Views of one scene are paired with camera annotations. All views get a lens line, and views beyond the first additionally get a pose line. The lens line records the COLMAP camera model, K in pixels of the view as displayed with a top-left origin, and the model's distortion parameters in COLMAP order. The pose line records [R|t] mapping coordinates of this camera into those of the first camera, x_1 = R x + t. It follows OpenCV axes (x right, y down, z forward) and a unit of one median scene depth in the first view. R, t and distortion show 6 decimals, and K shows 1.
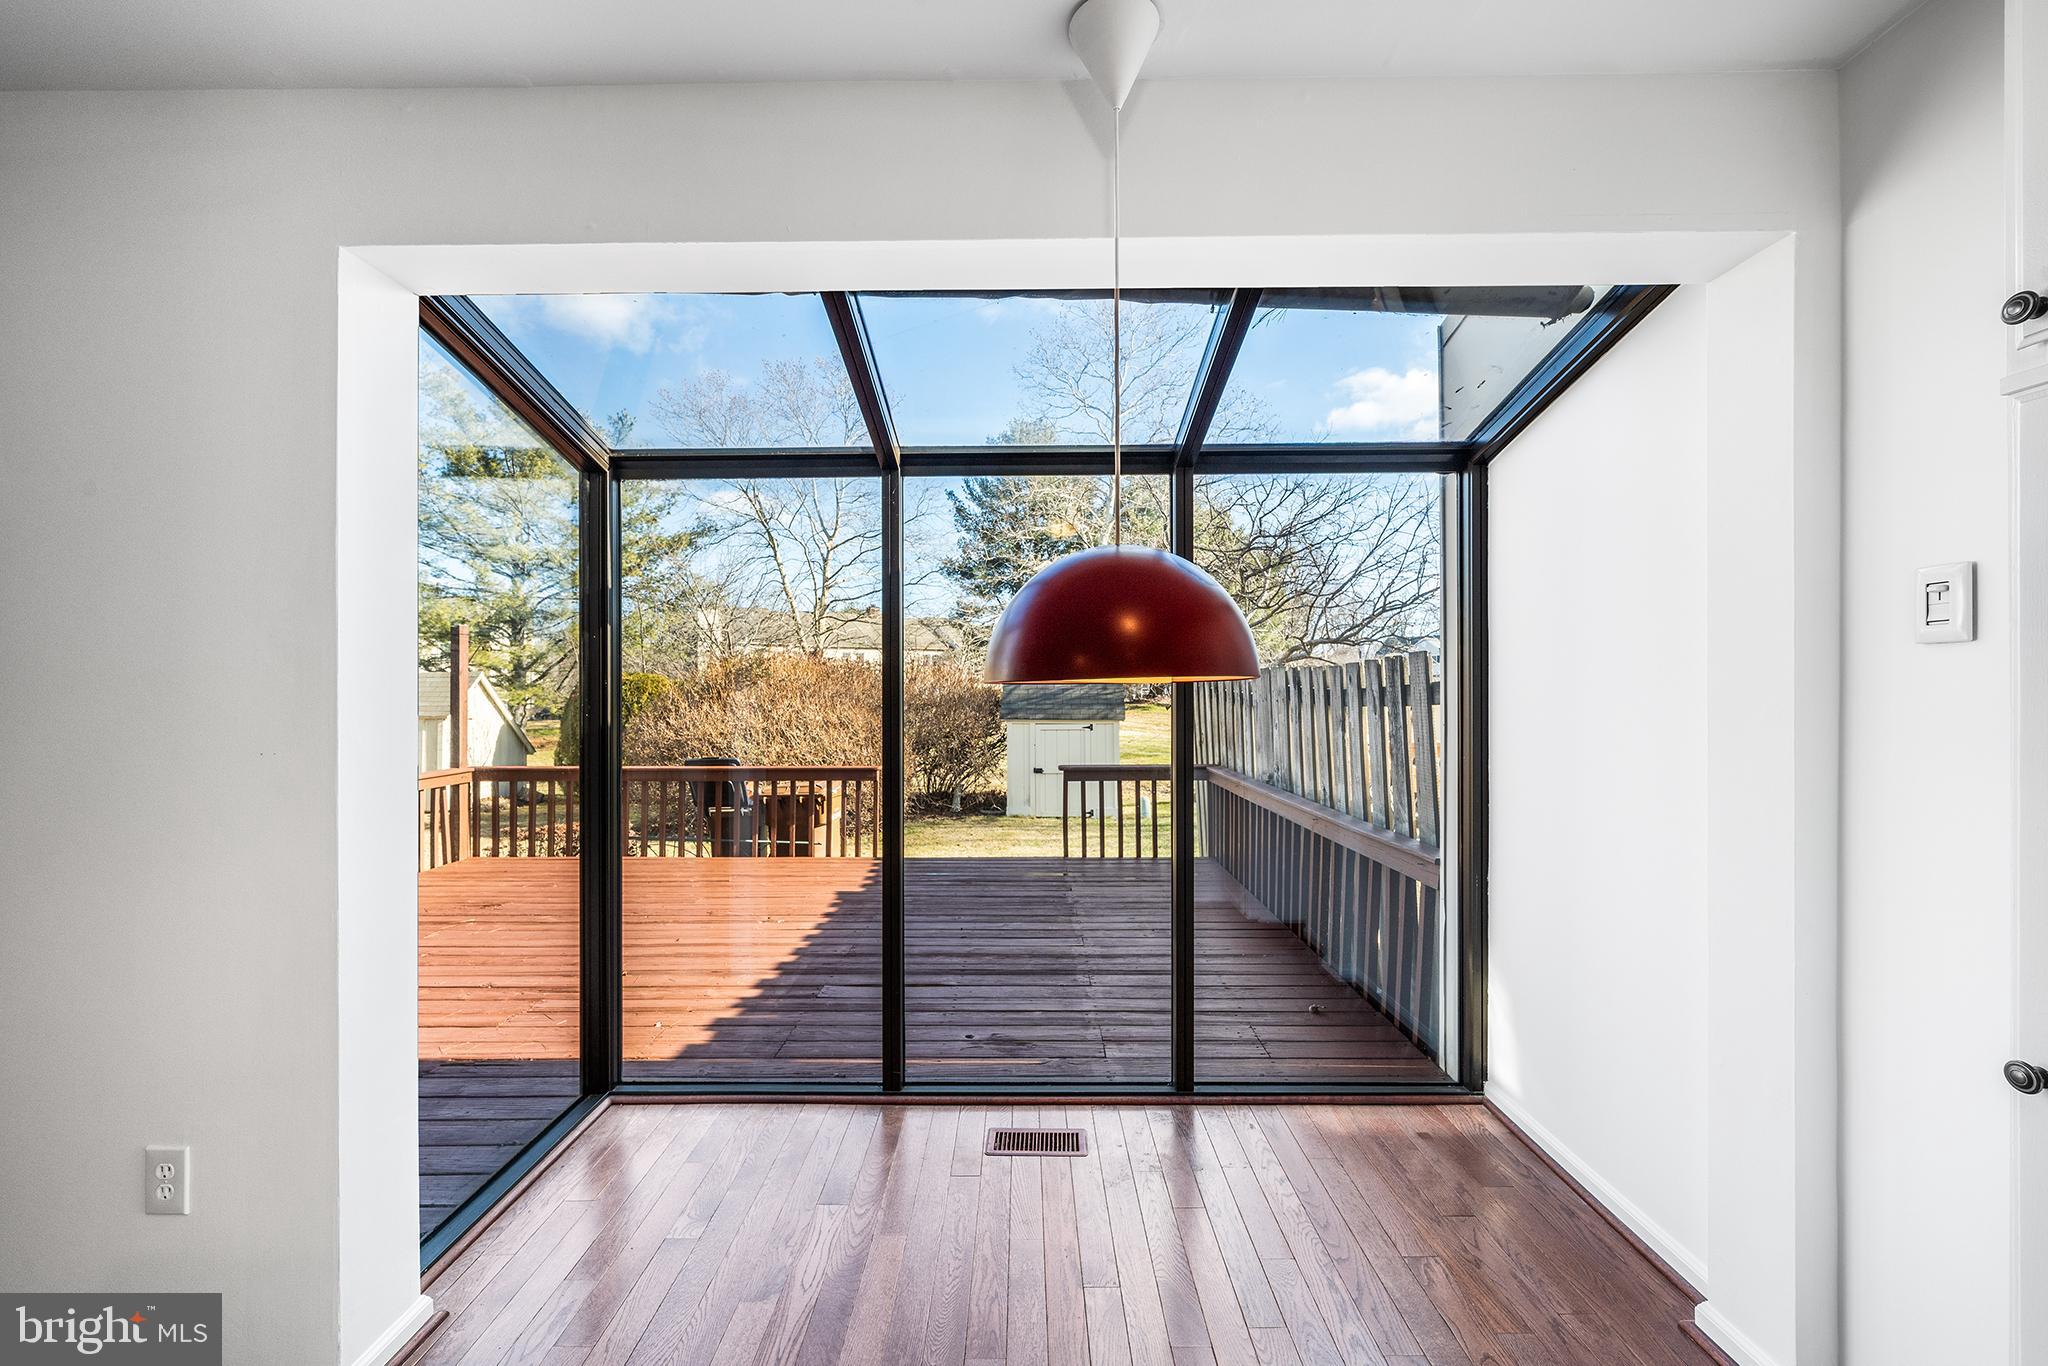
lens RADIAL K [[813.5, 0, 1028.5], [0, 813.5, 685.2], [0, 0, 1]] dist [-0.000749, -0.000063]
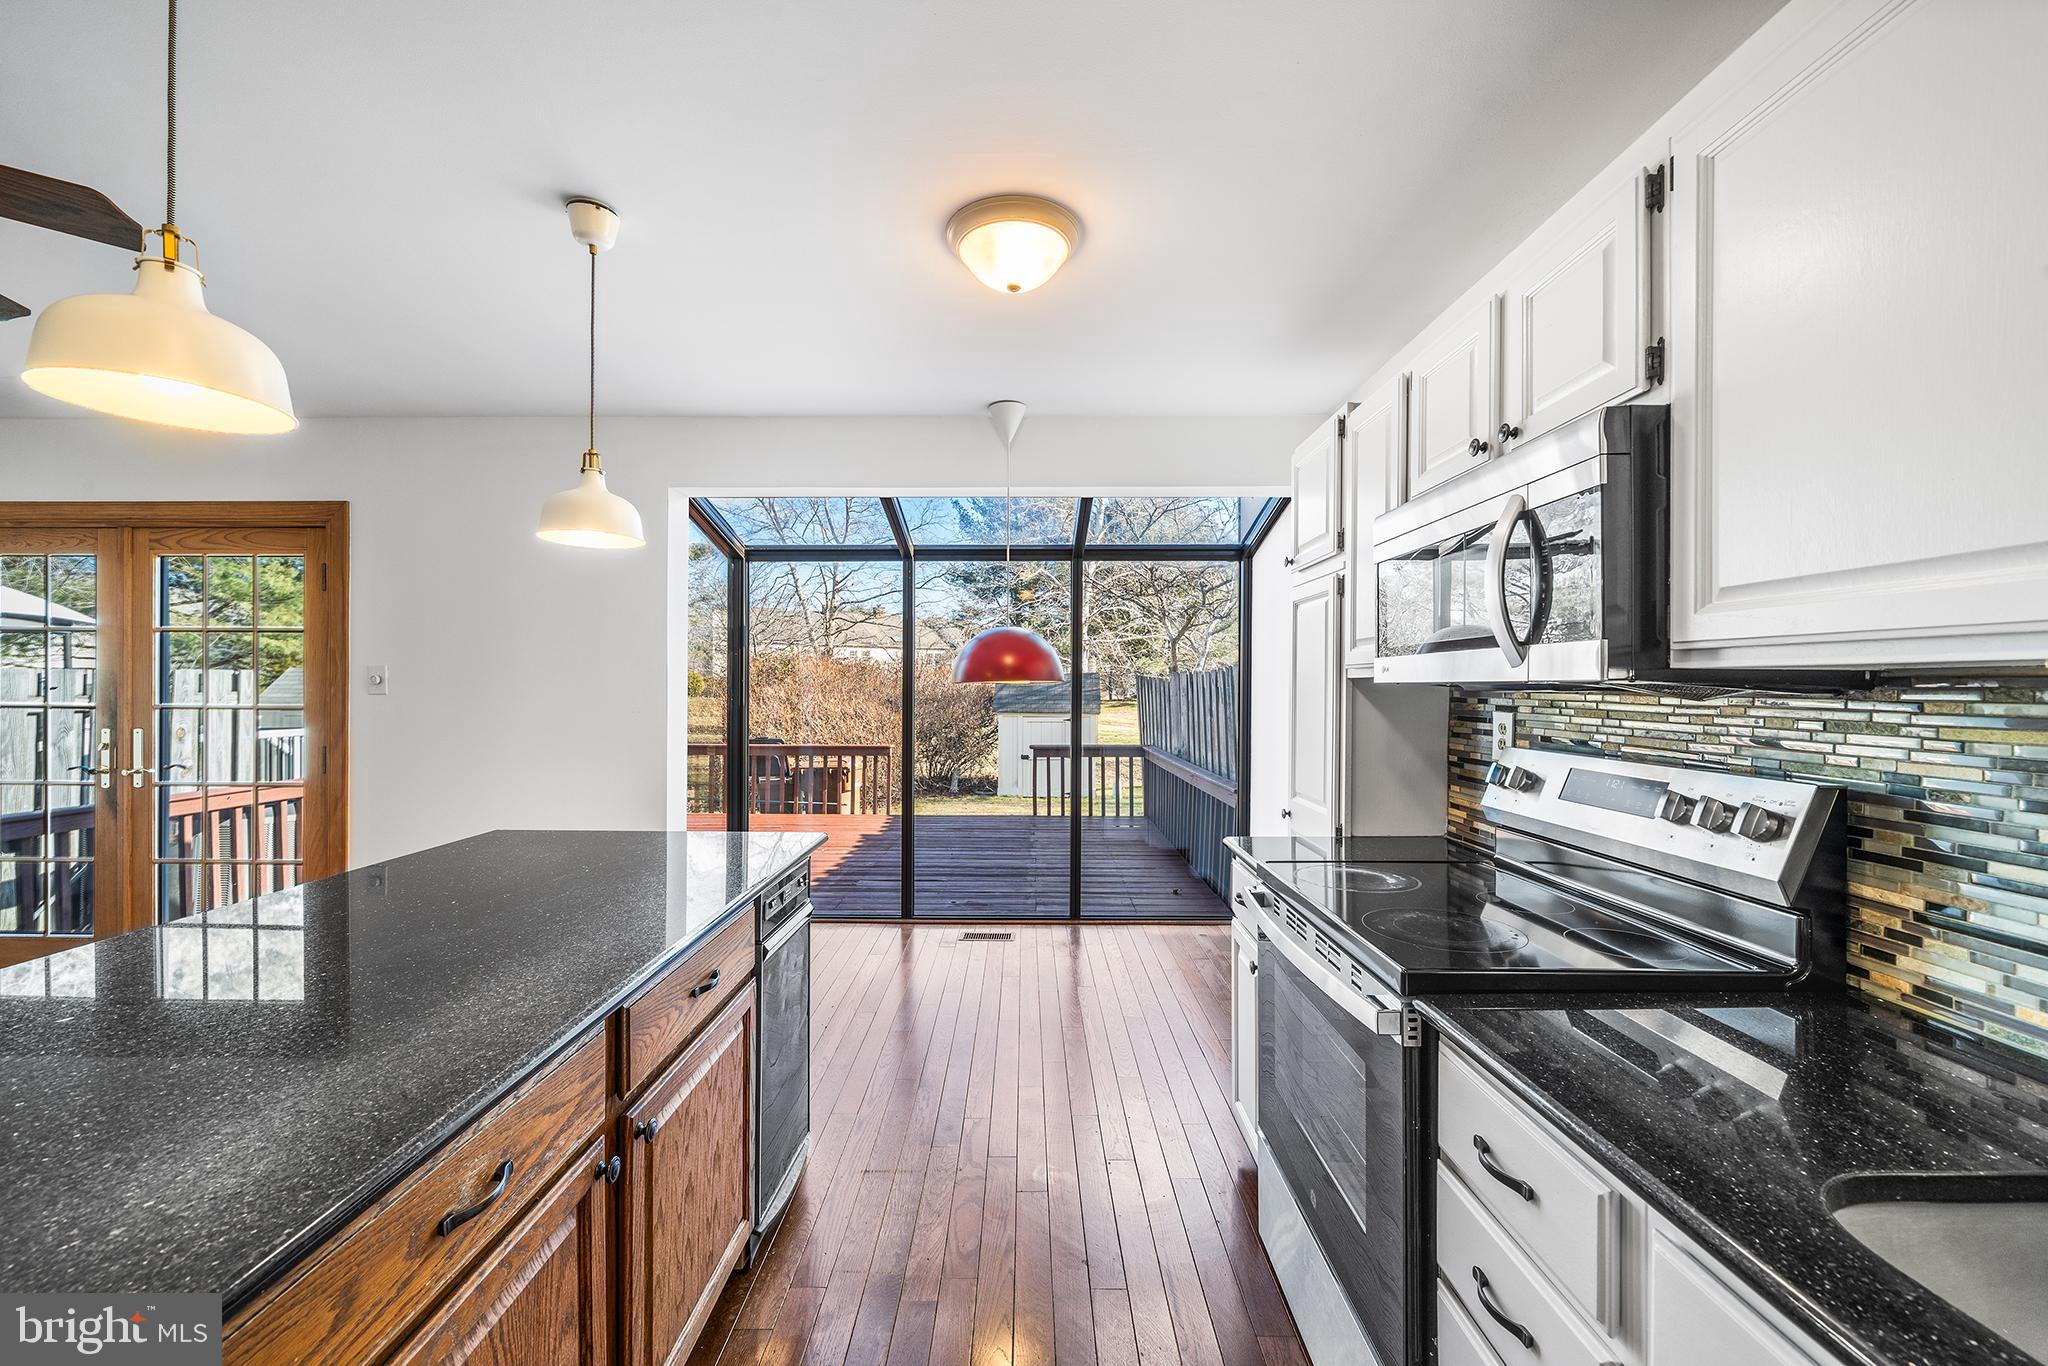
lens RADIAL K [[779.3, 0, 1017.5], [0, 779.3, 686.4], [0, 0, 1]] dist [-0.003178, -0.000076]
pose [[0.999906, 0.005733, -0.012442, 0.031328], [-0.005685, 0.999976, 0.003906, -0.000019], [0.012464, -0.003835, 0.999915, -0.237712]]
